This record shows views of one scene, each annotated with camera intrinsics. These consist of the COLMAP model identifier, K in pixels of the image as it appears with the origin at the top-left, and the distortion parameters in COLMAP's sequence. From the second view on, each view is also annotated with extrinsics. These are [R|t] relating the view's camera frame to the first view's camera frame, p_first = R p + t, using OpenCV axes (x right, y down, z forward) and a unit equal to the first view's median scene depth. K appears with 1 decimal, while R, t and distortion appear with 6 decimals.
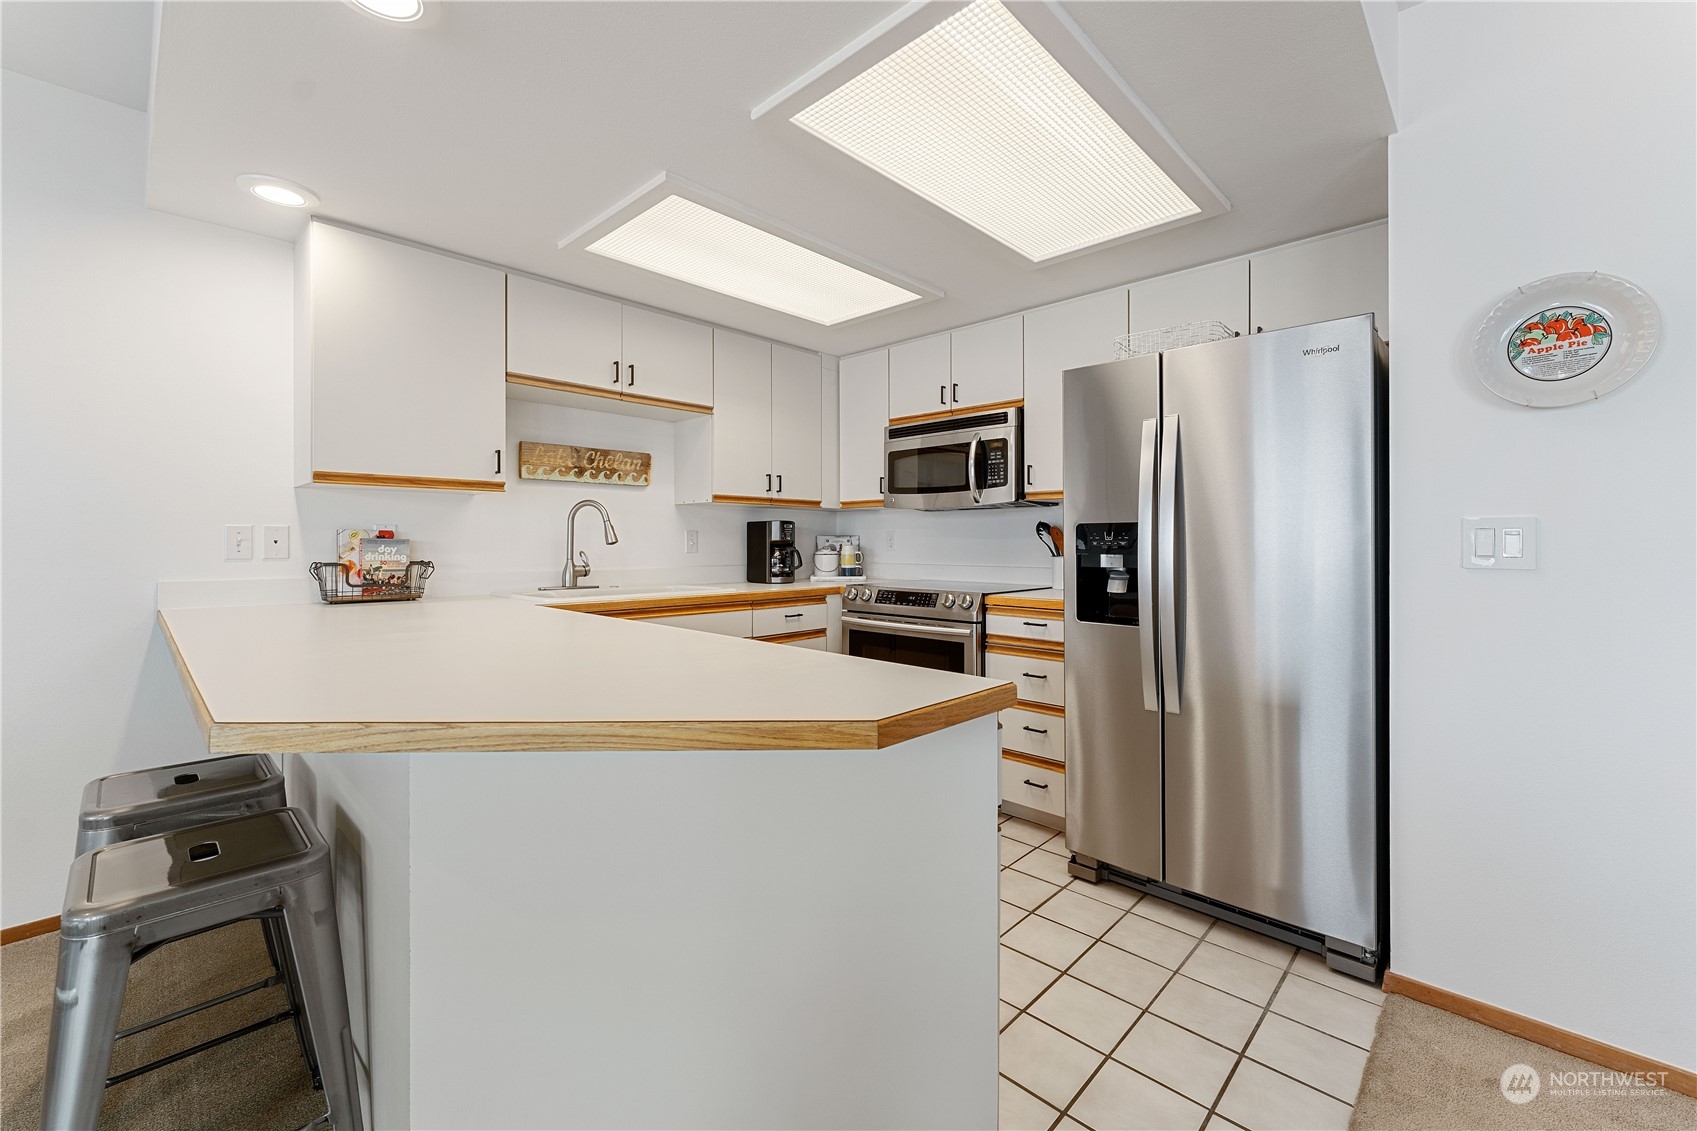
lens RADIAL K [[694.1, 0, 847.3], [0, 694.1, 536.8], [0, 0, 1]] dist [0.001014, 0.000075]
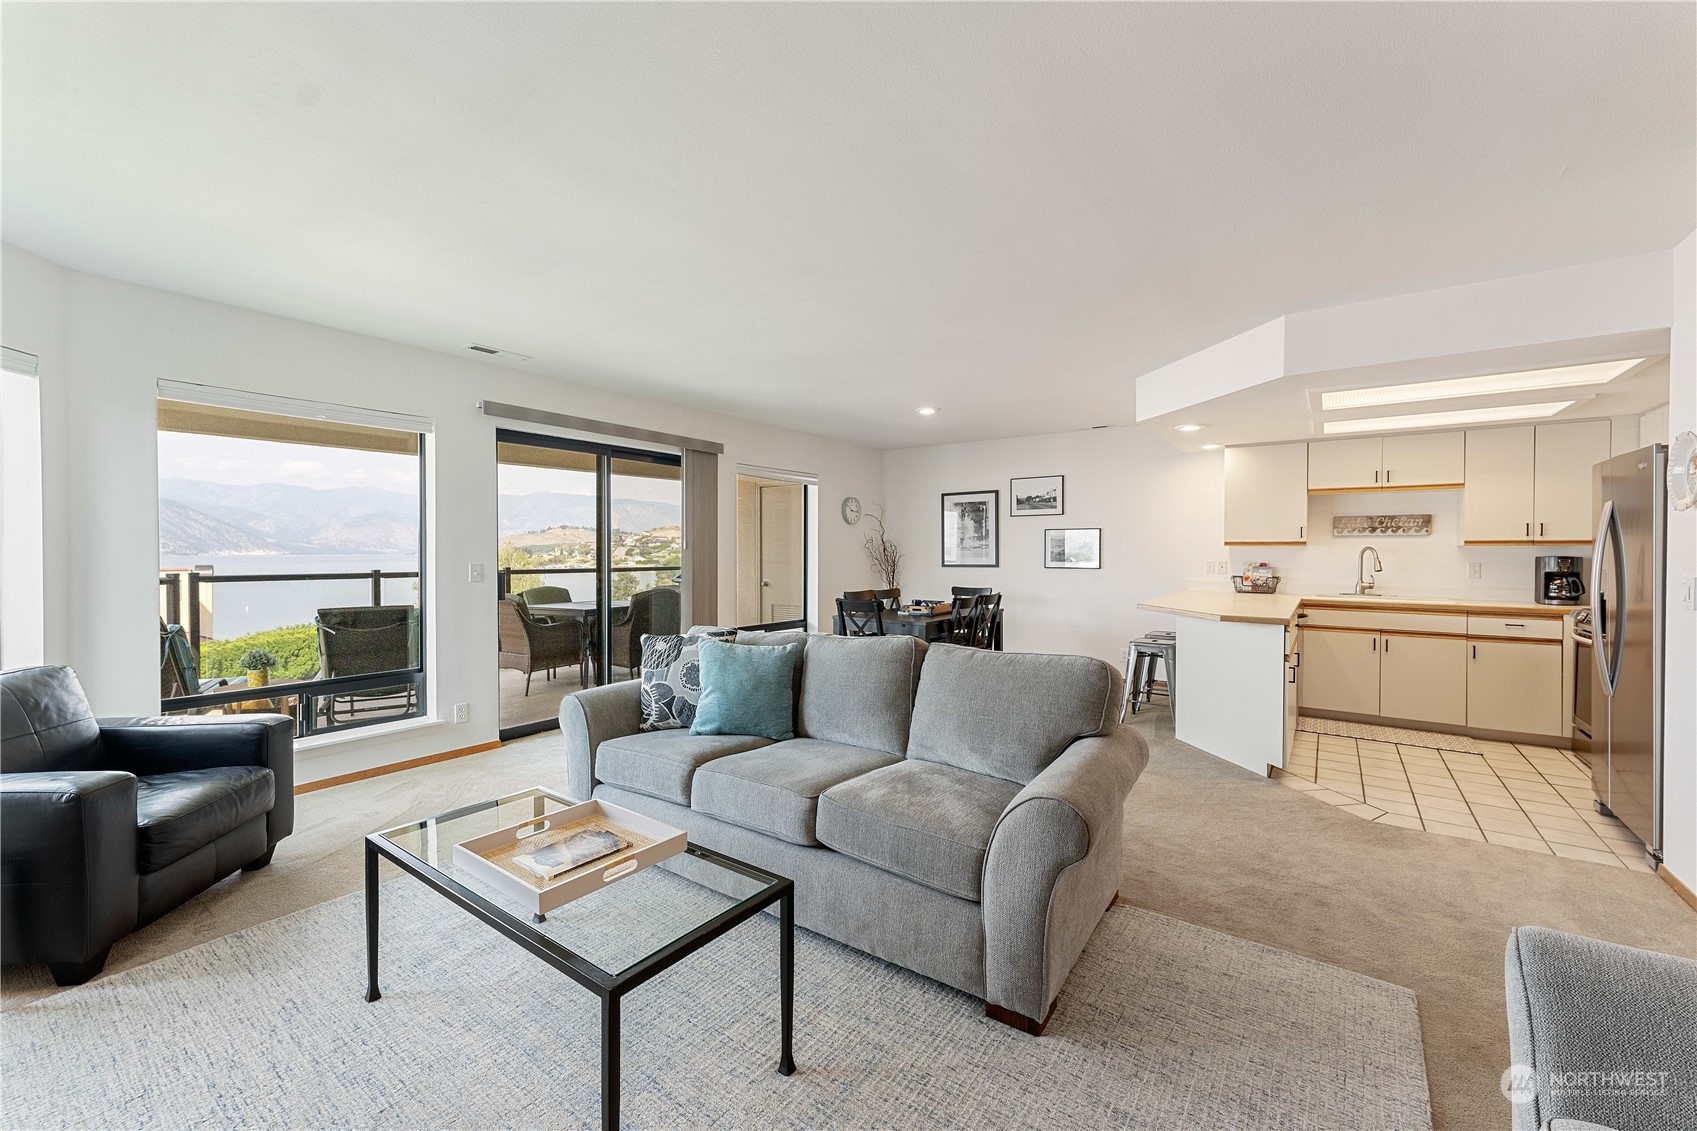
lens RADIAL K [[683.3, 0, 845.7], [0, 683.3, 559.0], [0, 0, 1]] dist [0.002688, -0.000461]
pose [[0.148579, 0.014528, -0.988794, 1.157910], [0.005078, 0.999868, 0.015454, -0.053816], [0.988888, -0.007318, 0.148485, -0.598819]]
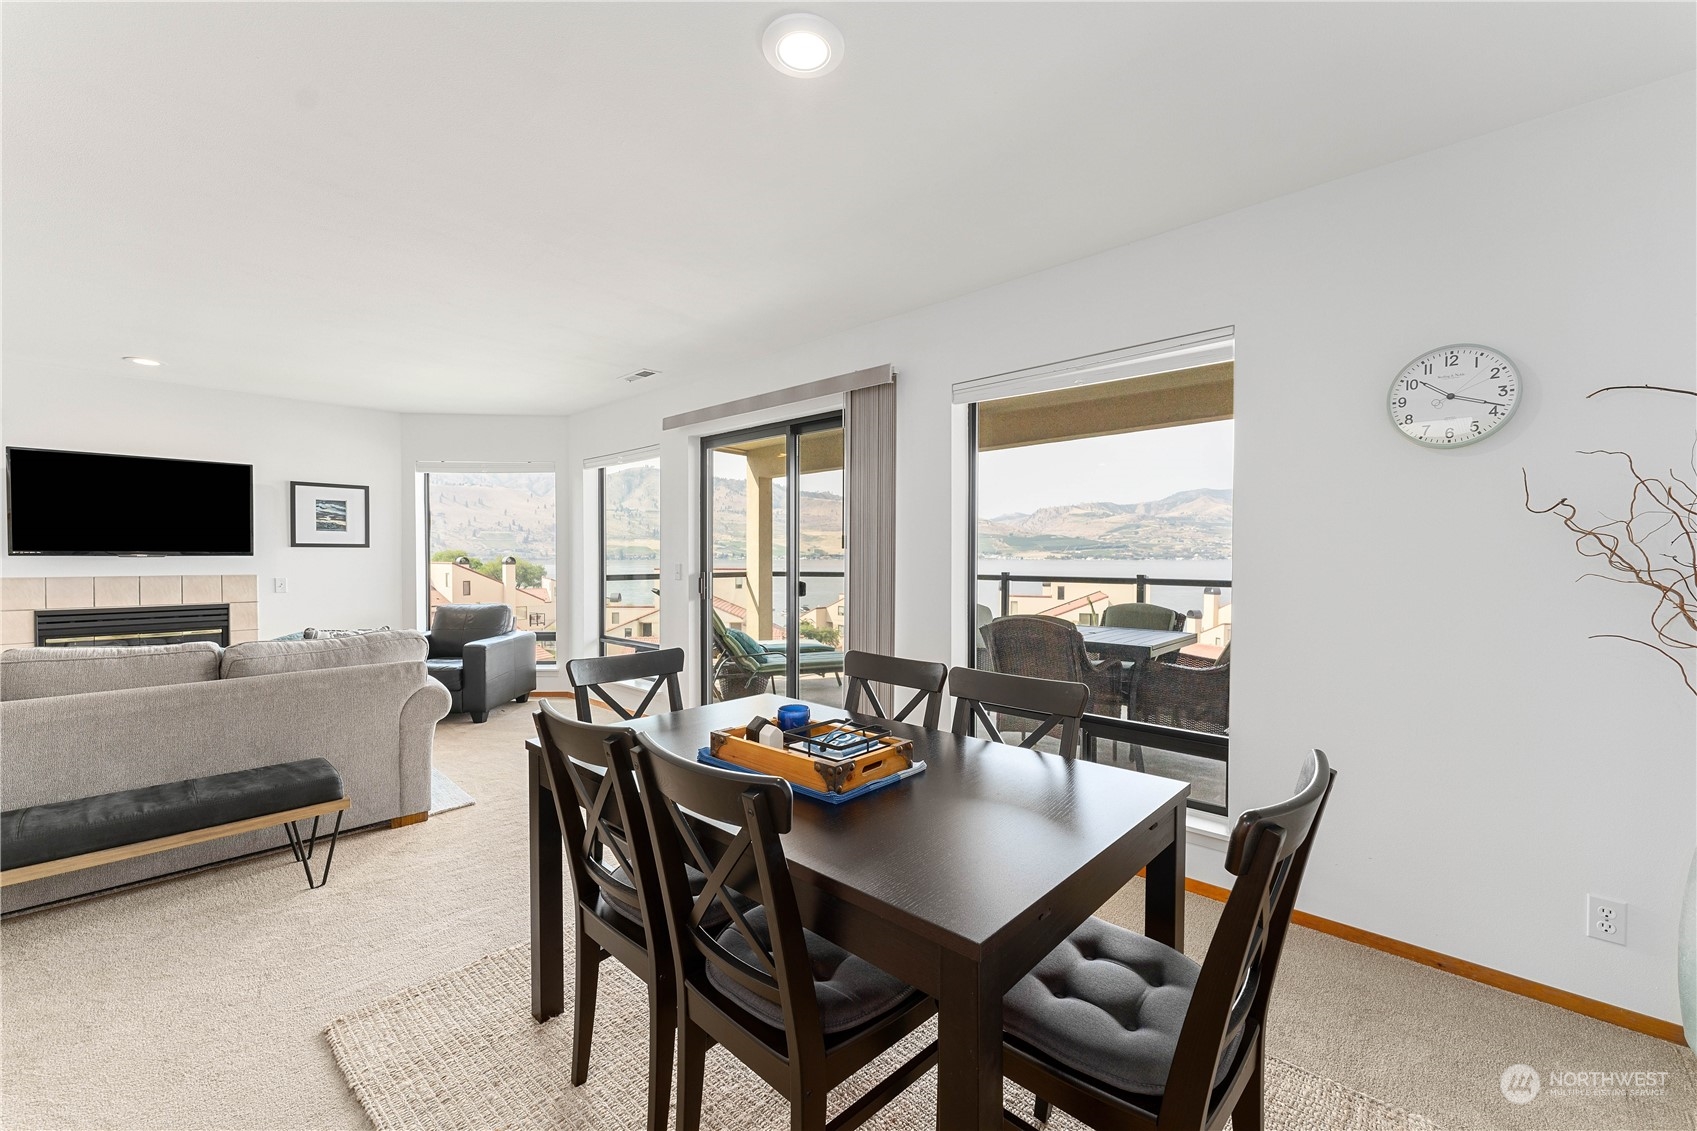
lens RADIAL K [[680.0, 0, 845.7], [0, 680.0, 566.7], [0, 0, 1]] dist [0.001538, -0.000062]
pose [[-0.999786, 0.003104, -0.020453, -0.675139], [0.002874, 0.999932, 0.011278, -0.036724], [0.020486, 0.011216, -0.999727, 0.427202]]
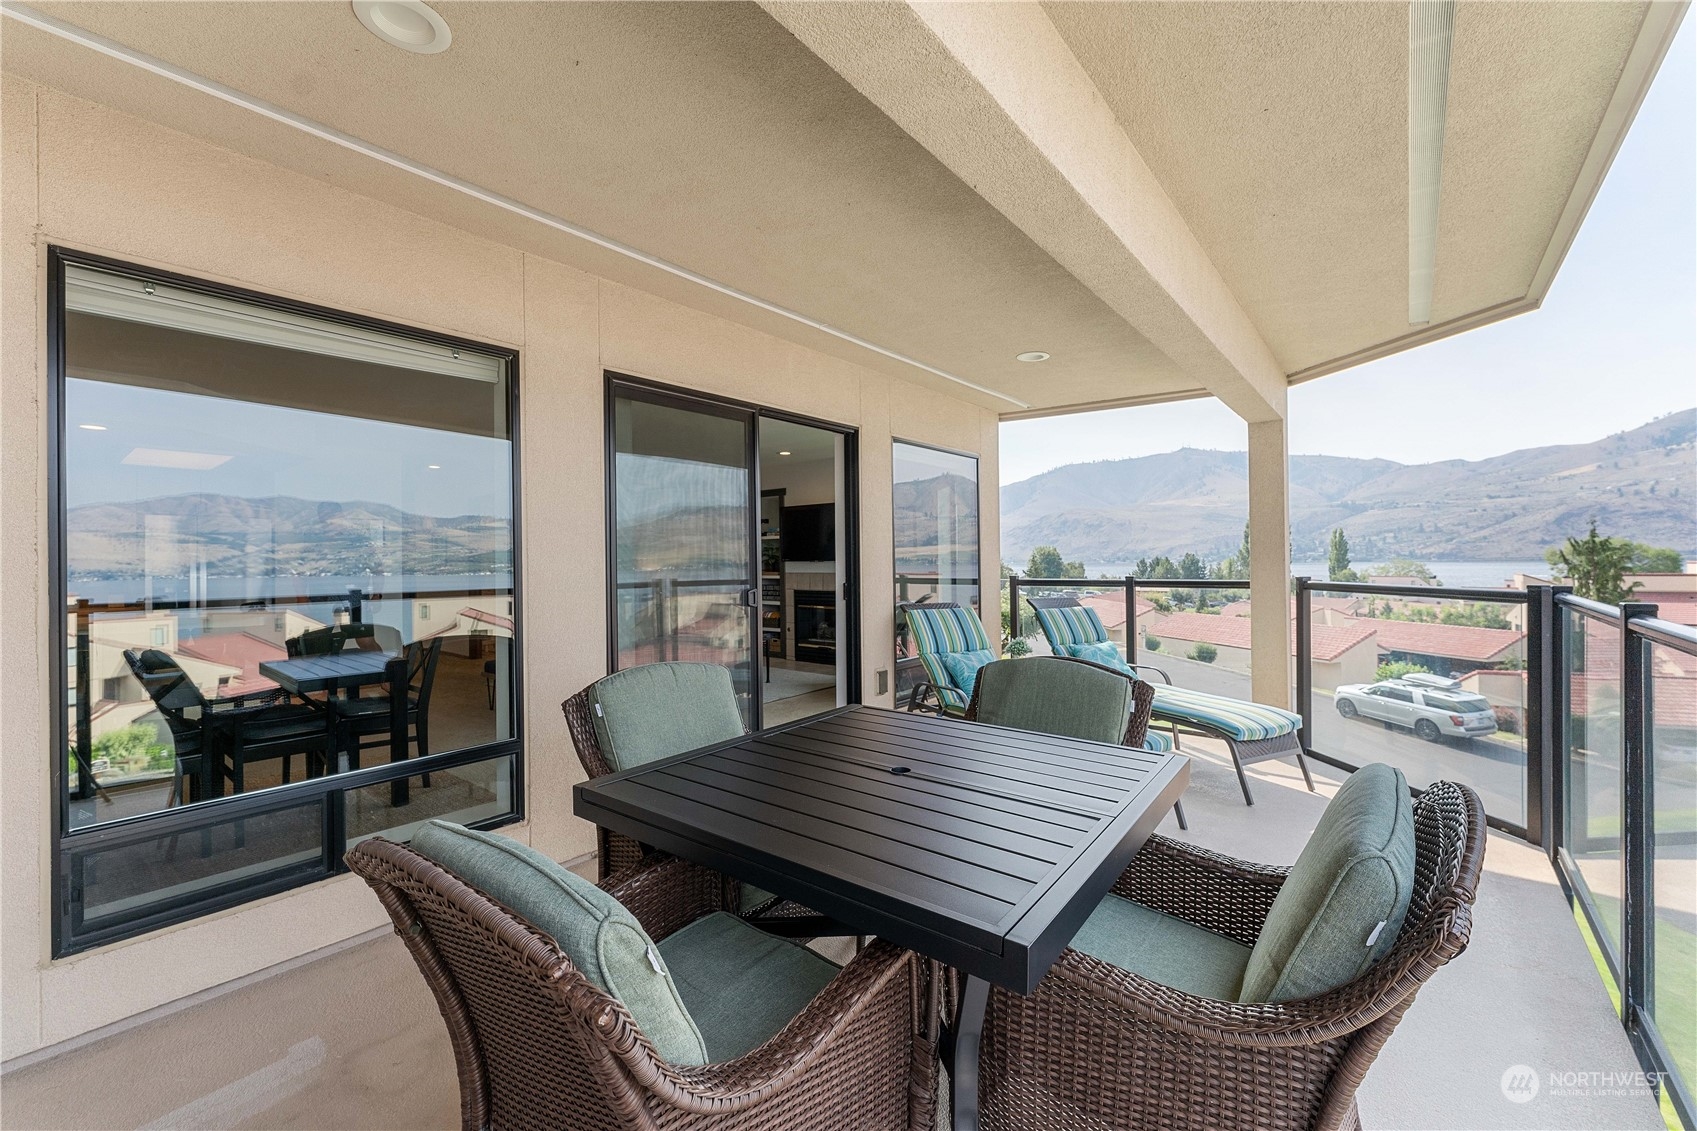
lens RADIAL K [[690.6, 0, 838.4], [0, 690.6, 559.1], [0, 0, 1]] dist [0.000534, 0.000018]
pose [[-0.072302, 0.008979, 0.997342, -1.808077], [0.006555, 0.999942, -0.008527, -0.032633], [-0.997361, 0.005921, -0.072357, -1.005781]]
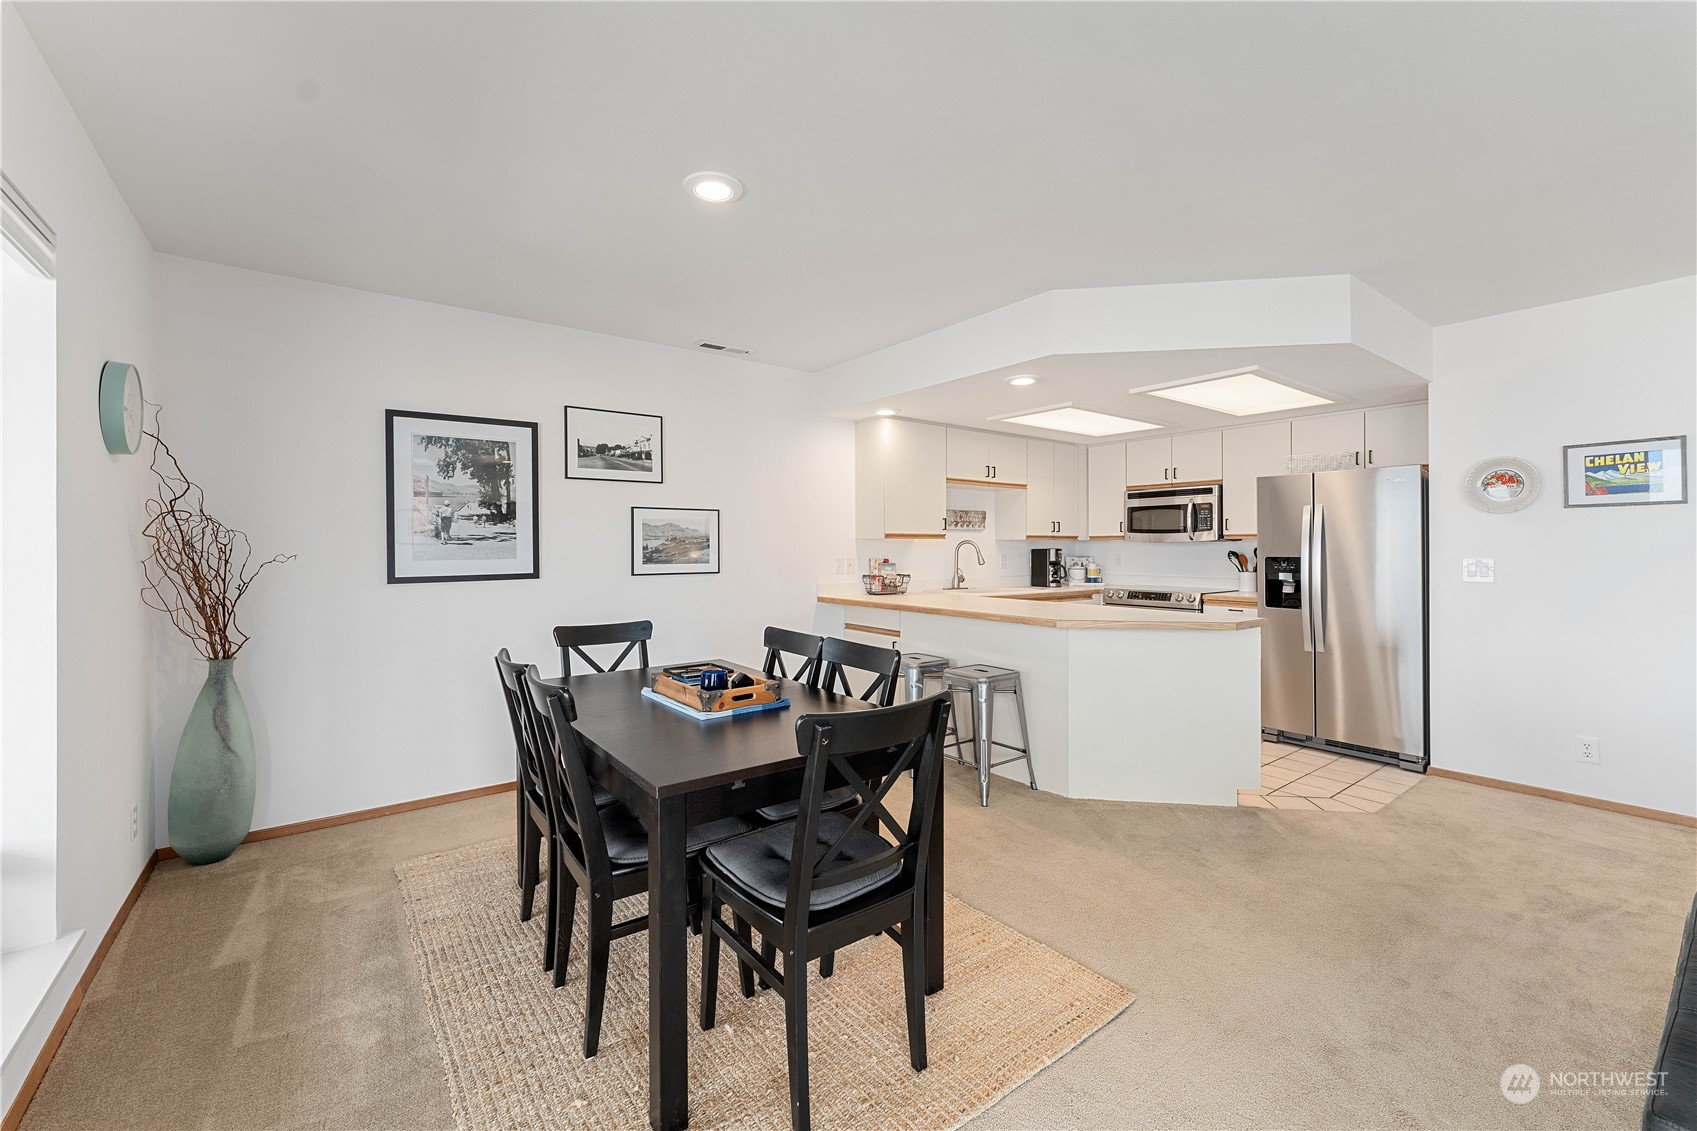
lens RADIAL K [[691.9, 0, 844.9], [0, 691.9, 543.2], [0, 0, 1]] dist [0.002363, -0.000212]
pose [[0.987920, -0.002615, -0.154945, -0.397663], [0.002769, 0.999996, 0.000777, -0.046382], [0.154943, -0.001197, 0.987923, -0.819358]]
